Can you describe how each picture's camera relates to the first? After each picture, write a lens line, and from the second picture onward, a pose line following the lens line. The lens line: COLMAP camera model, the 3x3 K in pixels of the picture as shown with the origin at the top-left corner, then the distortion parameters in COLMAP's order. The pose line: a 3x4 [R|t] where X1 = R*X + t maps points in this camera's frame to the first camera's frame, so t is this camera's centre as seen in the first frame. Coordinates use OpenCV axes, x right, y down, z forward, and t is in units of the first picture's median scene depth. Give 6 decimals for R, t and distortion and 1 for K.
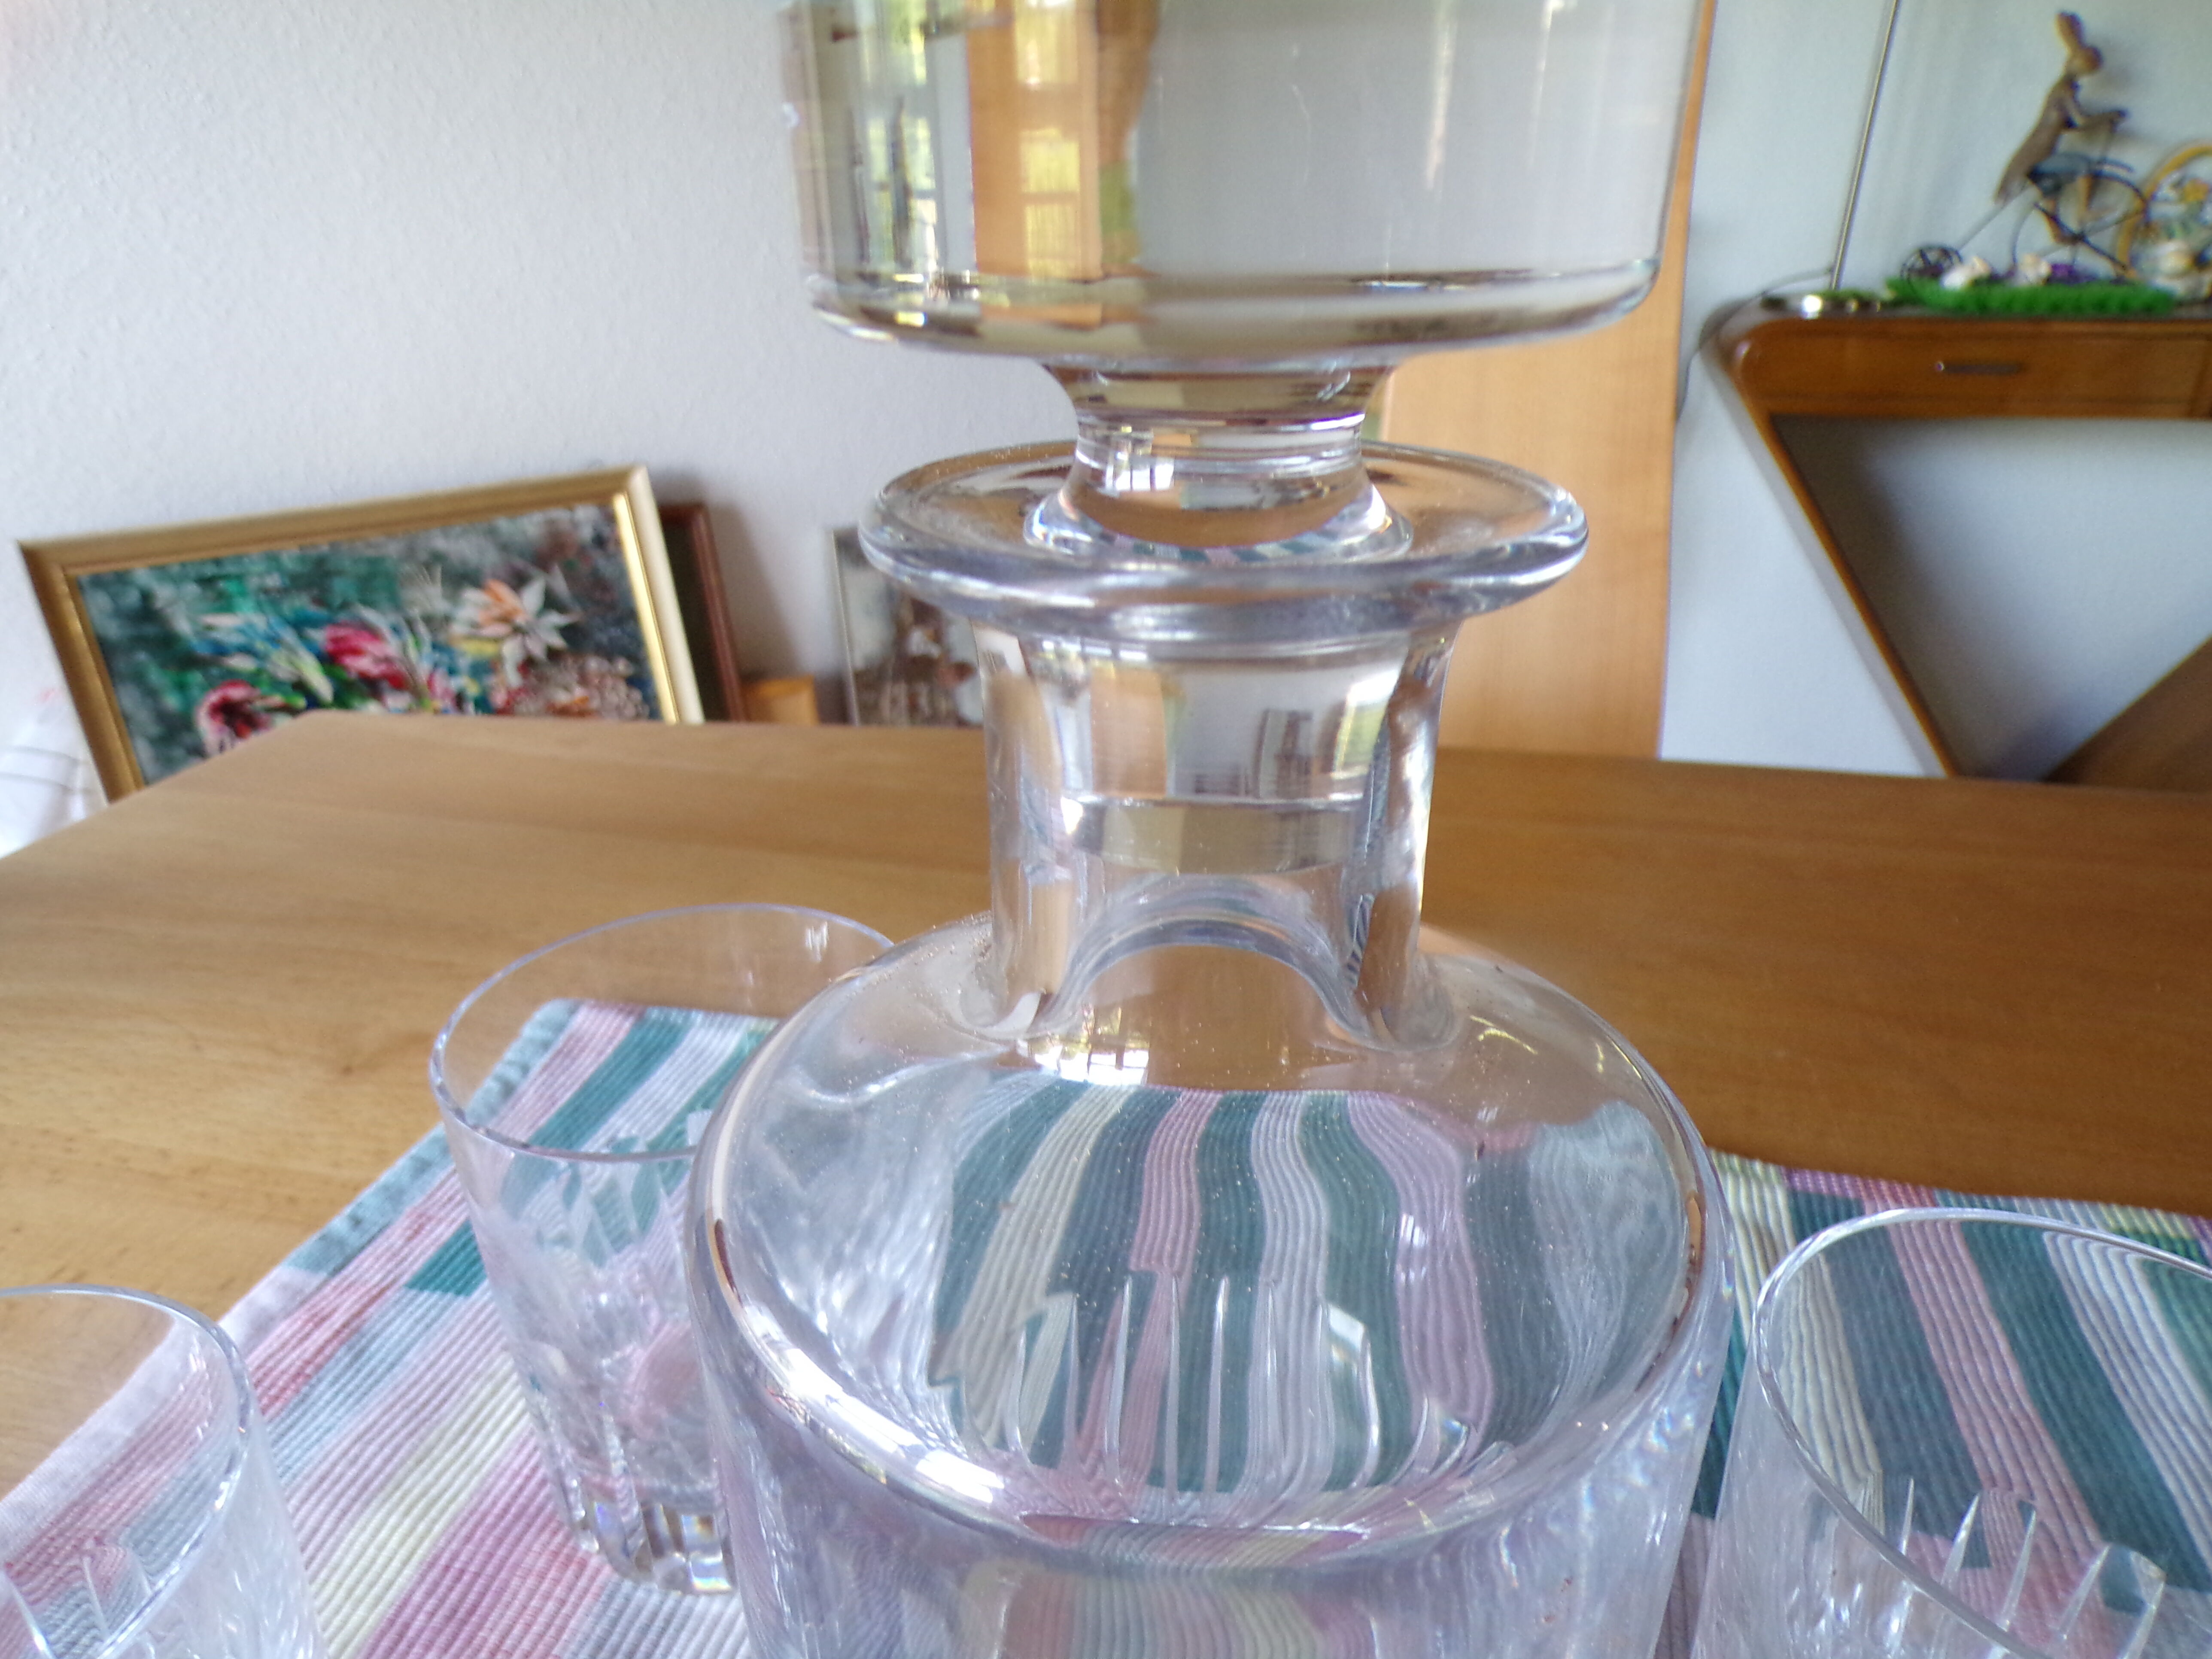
lens RADIAL K [[1427.1, 0, 1094.3], [0, 1427.1, 834.1], [0, 0, 1]] dist [0.001078, 0.015136]
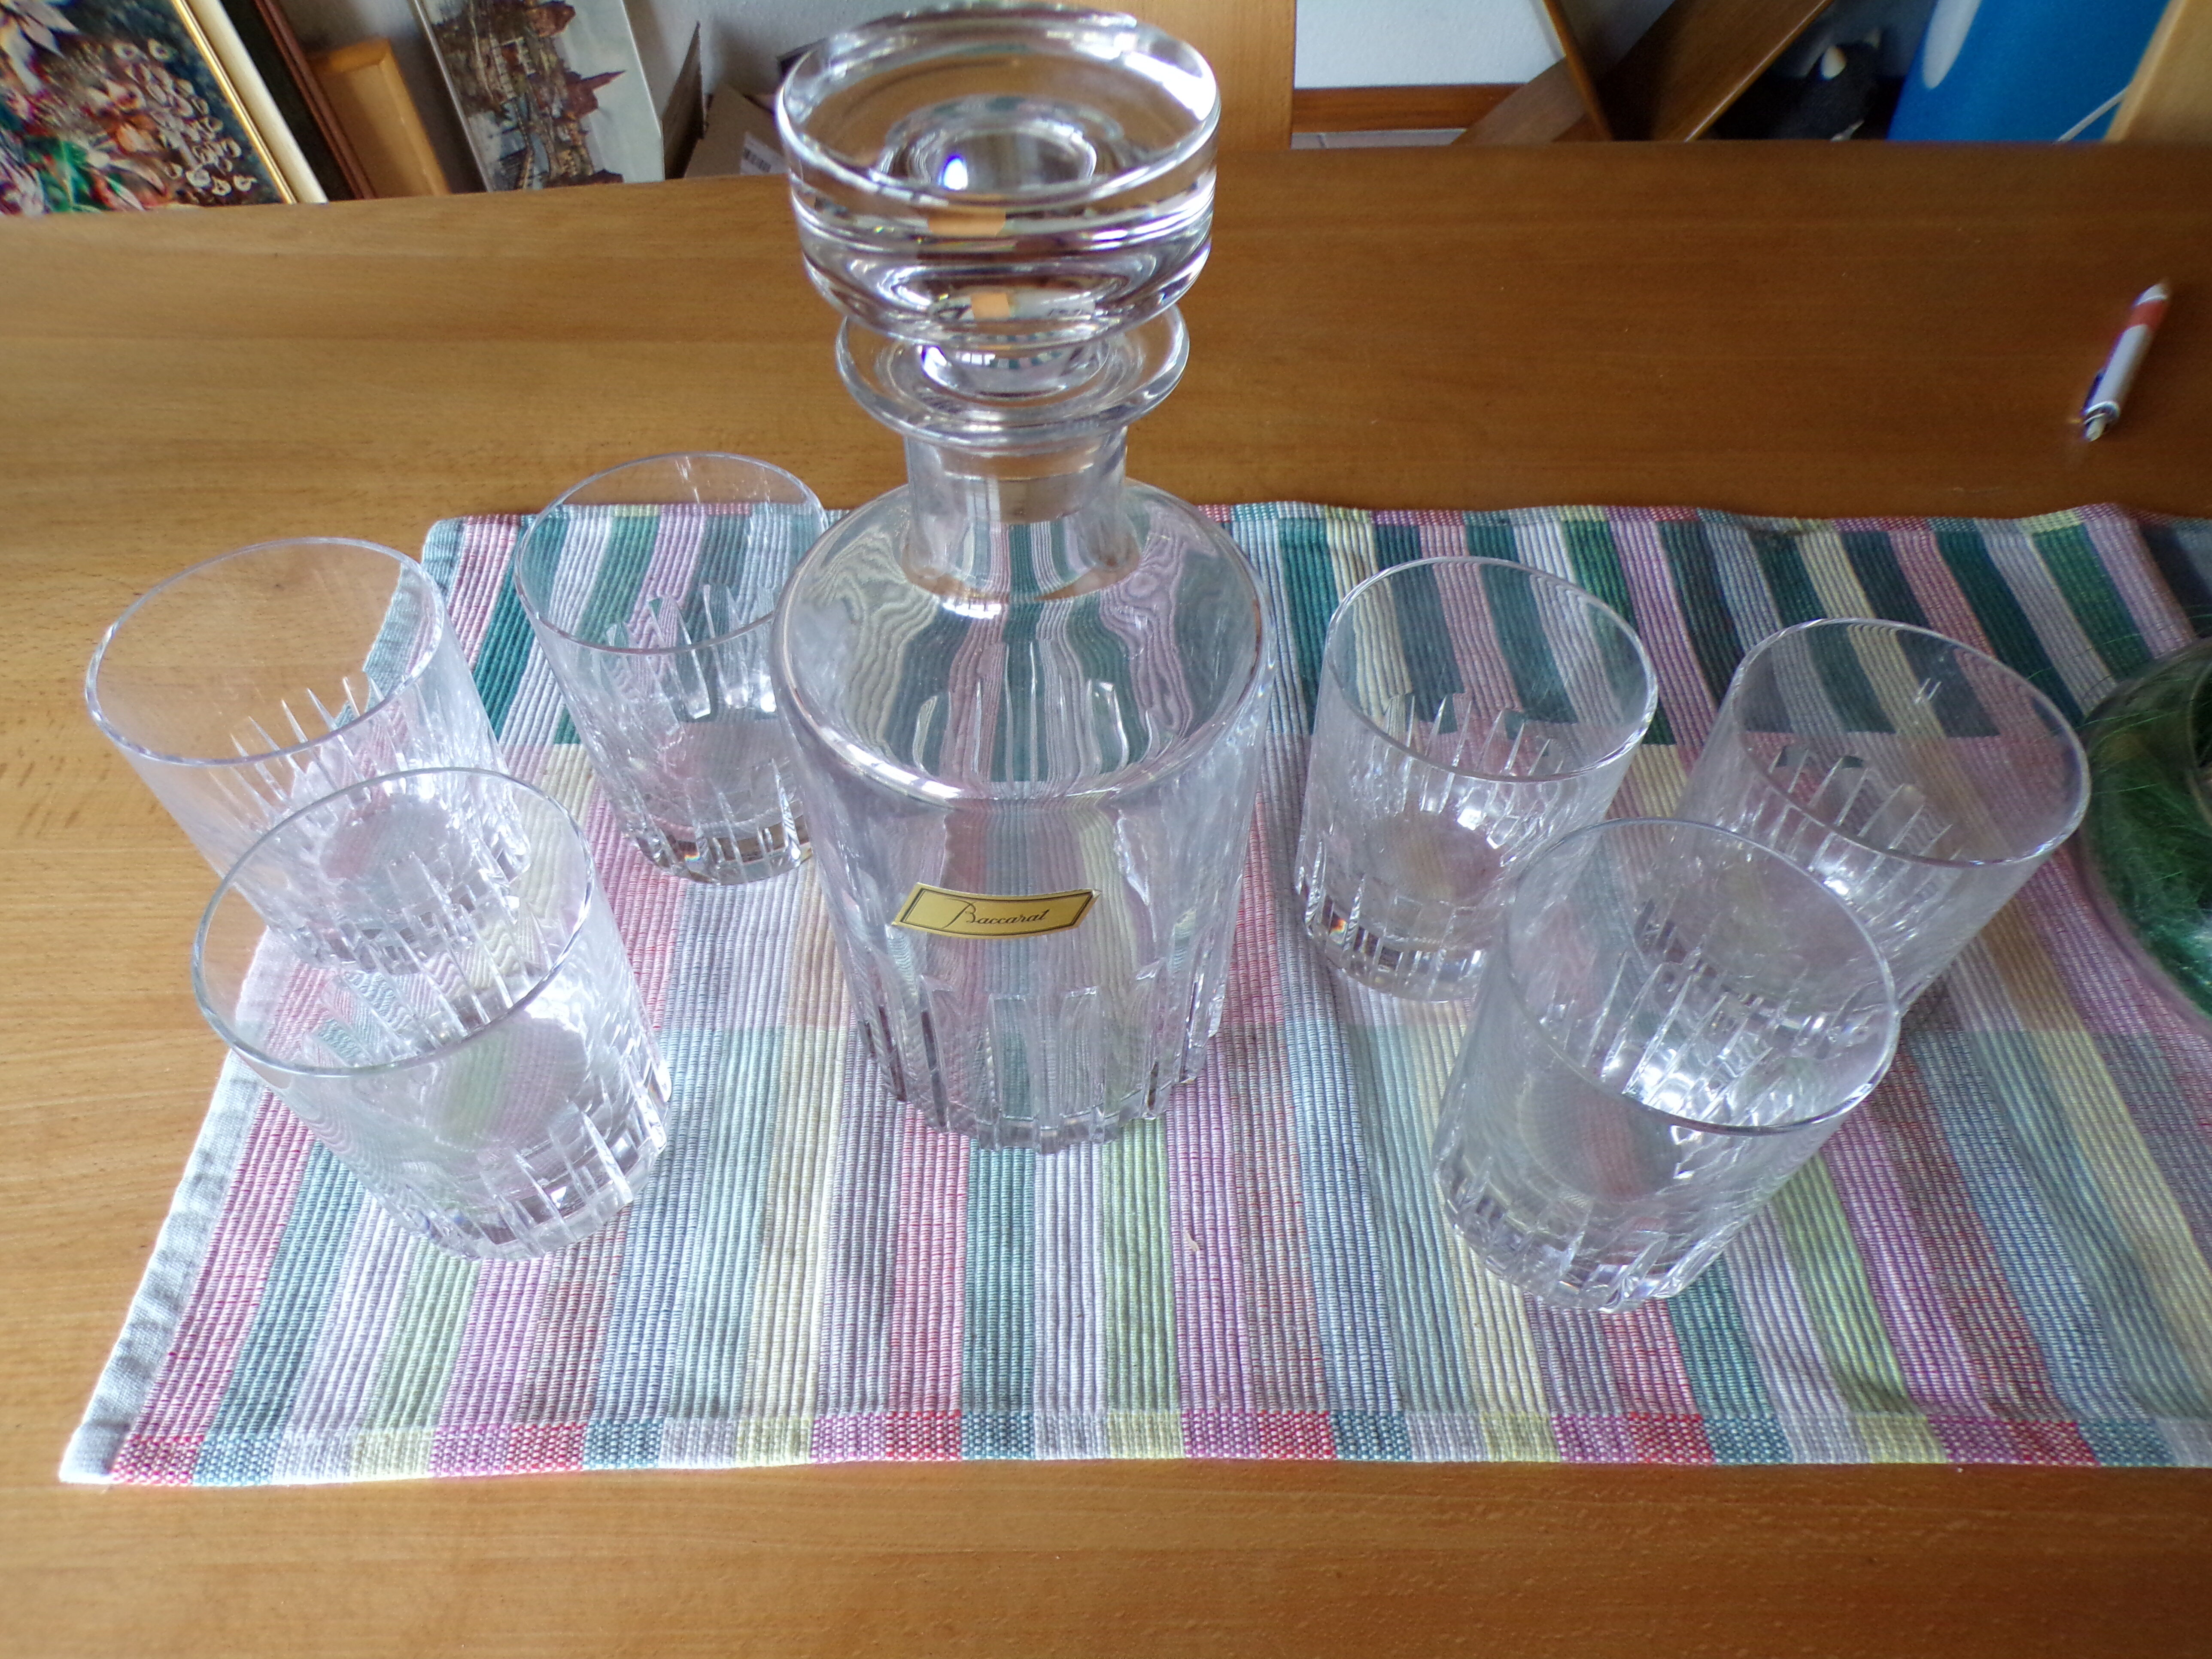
lens RADIAL K [[1427.1, 0, 1075.0], [0, 1427.1, 824.0], [0, 0, 1]] dist [0.001078, 0.015136]
pose [[0.968363, -0.183509, 0.169110, -0.033651], [0.091350, 0.891306, 0.444105, -0.043852], [-0.232226, -0.414607, 0.879871, -0.098591]]
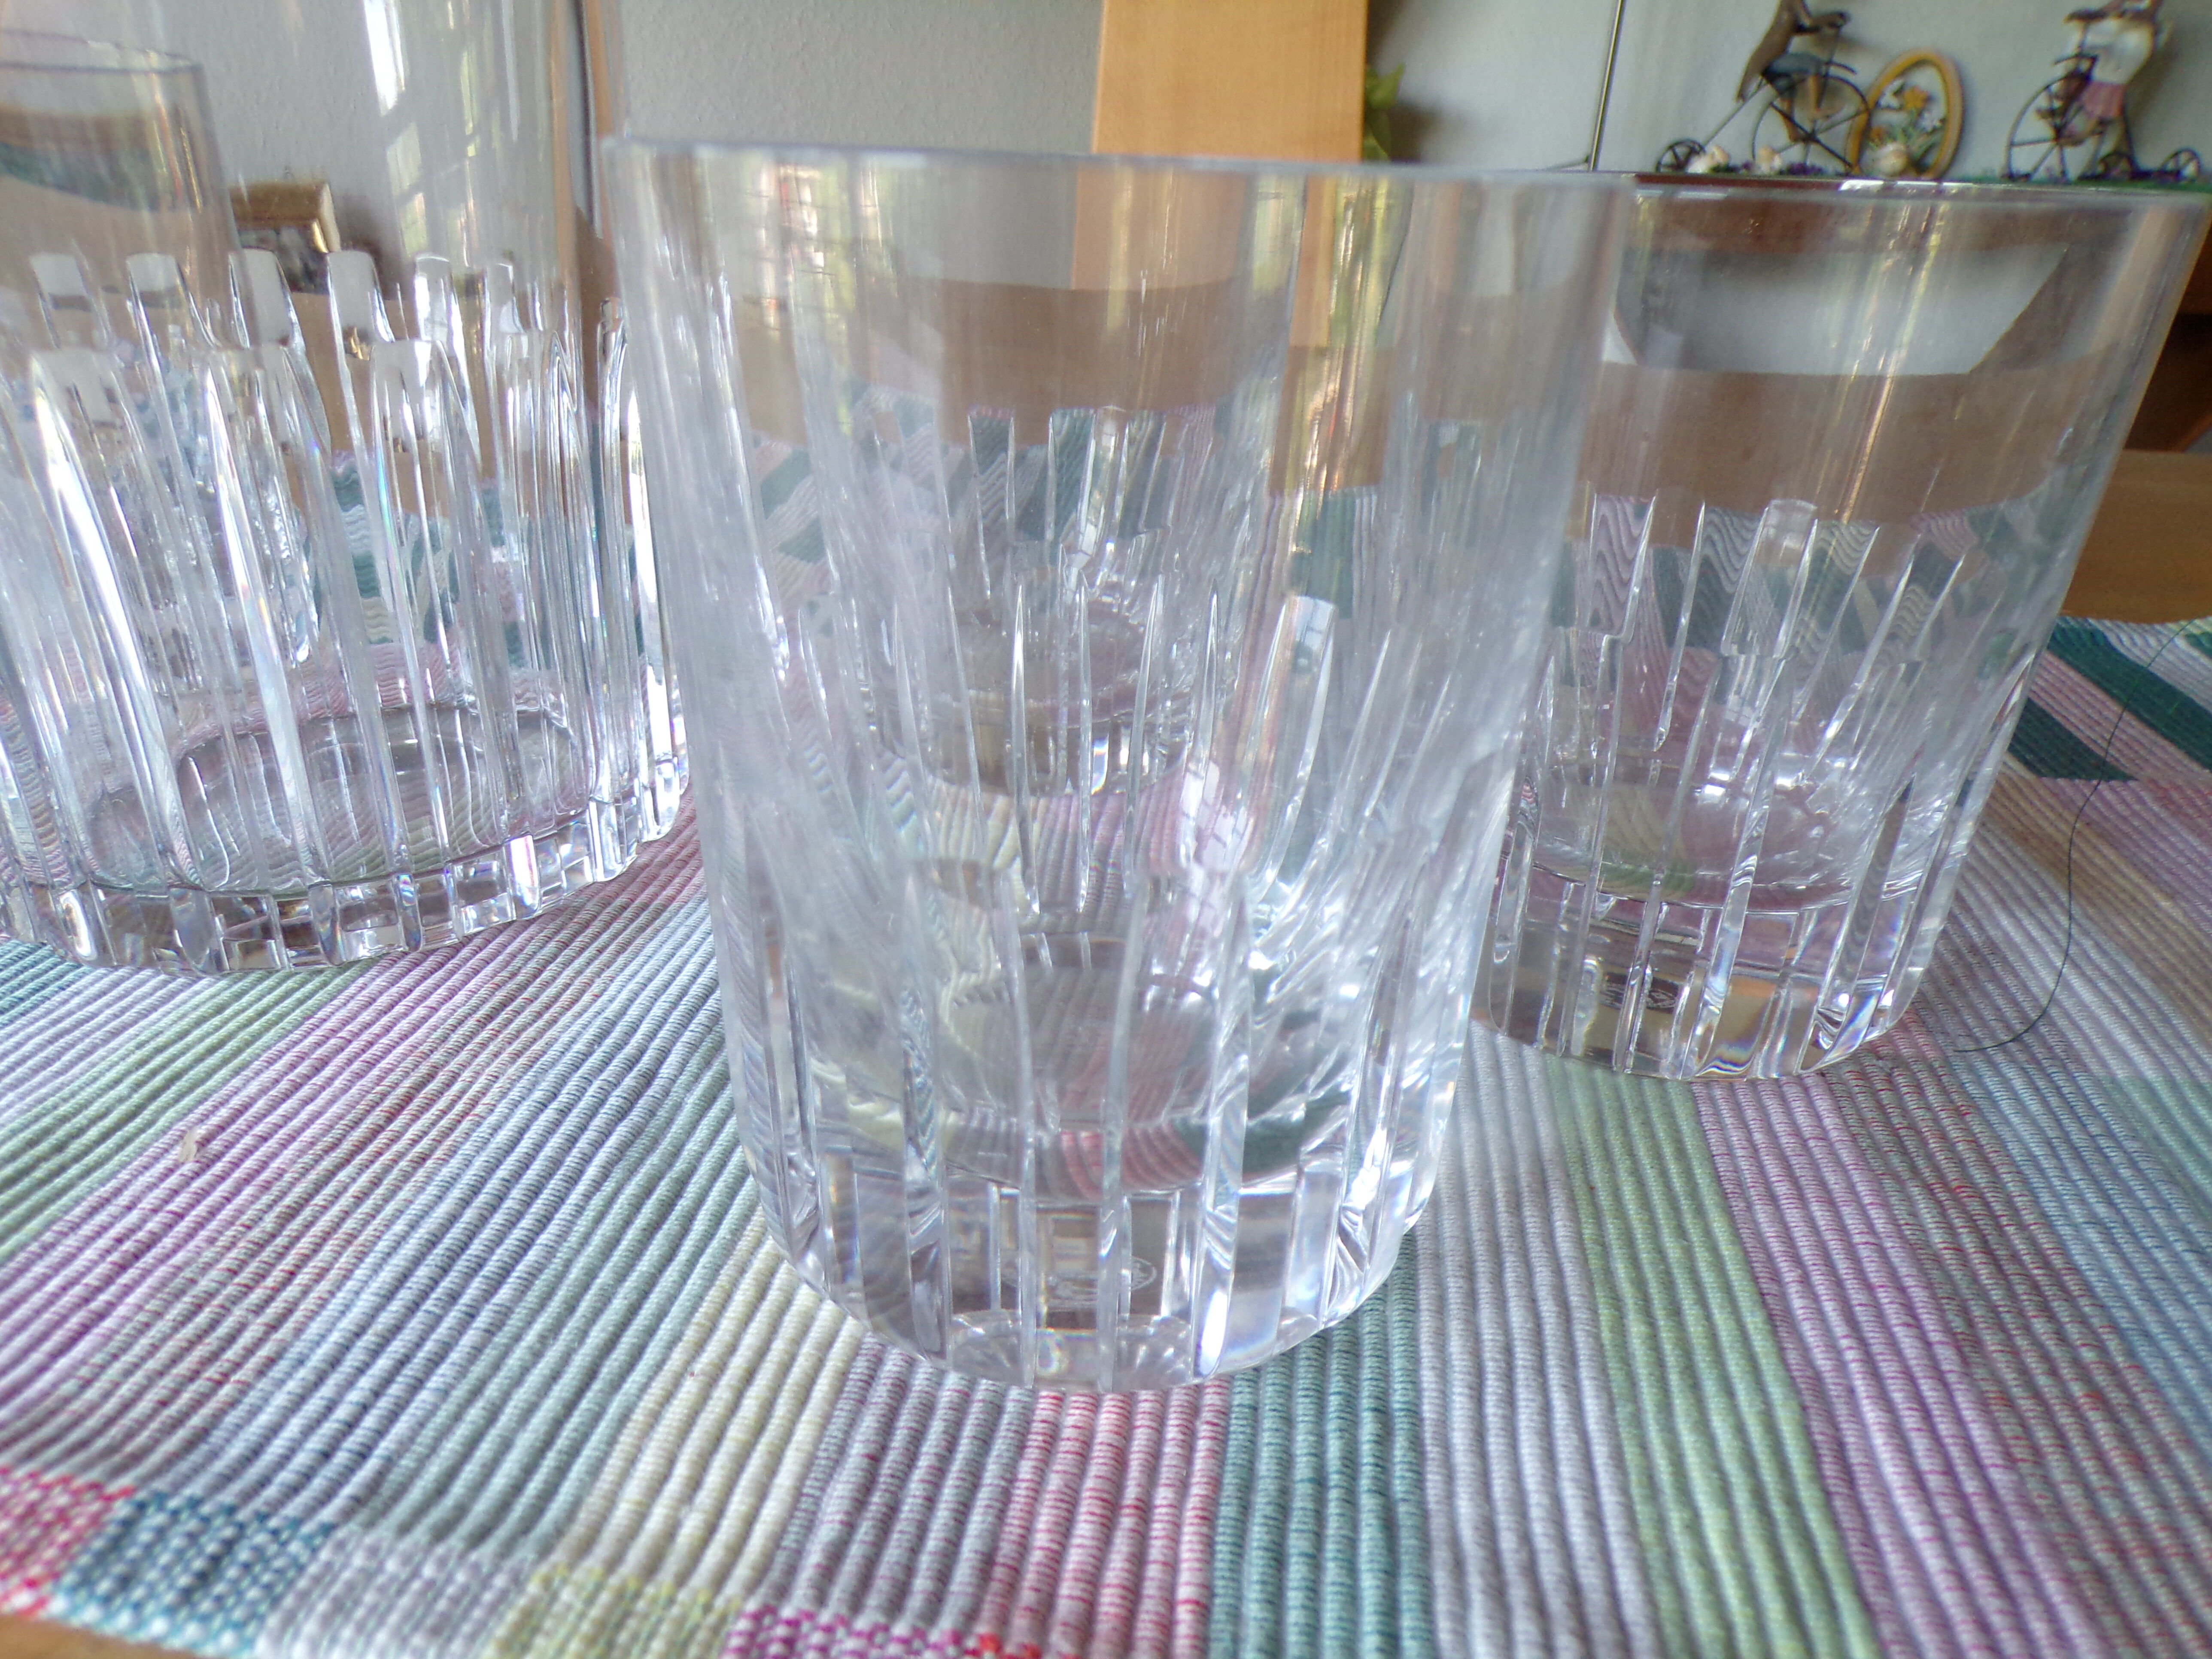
lens RADIAL K [[1427.1, 0, 1102.1], [0, 1427.1, 843.5], [0, 0, 1]] dist [0.001078, 0.015136]
pose [[0.996245, -0.006001, 0.086365, 0.082654], [0.005132, 0.999934, 0.010278, 0.120444], [-0.086421, -0.009796, 0.996211, -0.025049]]
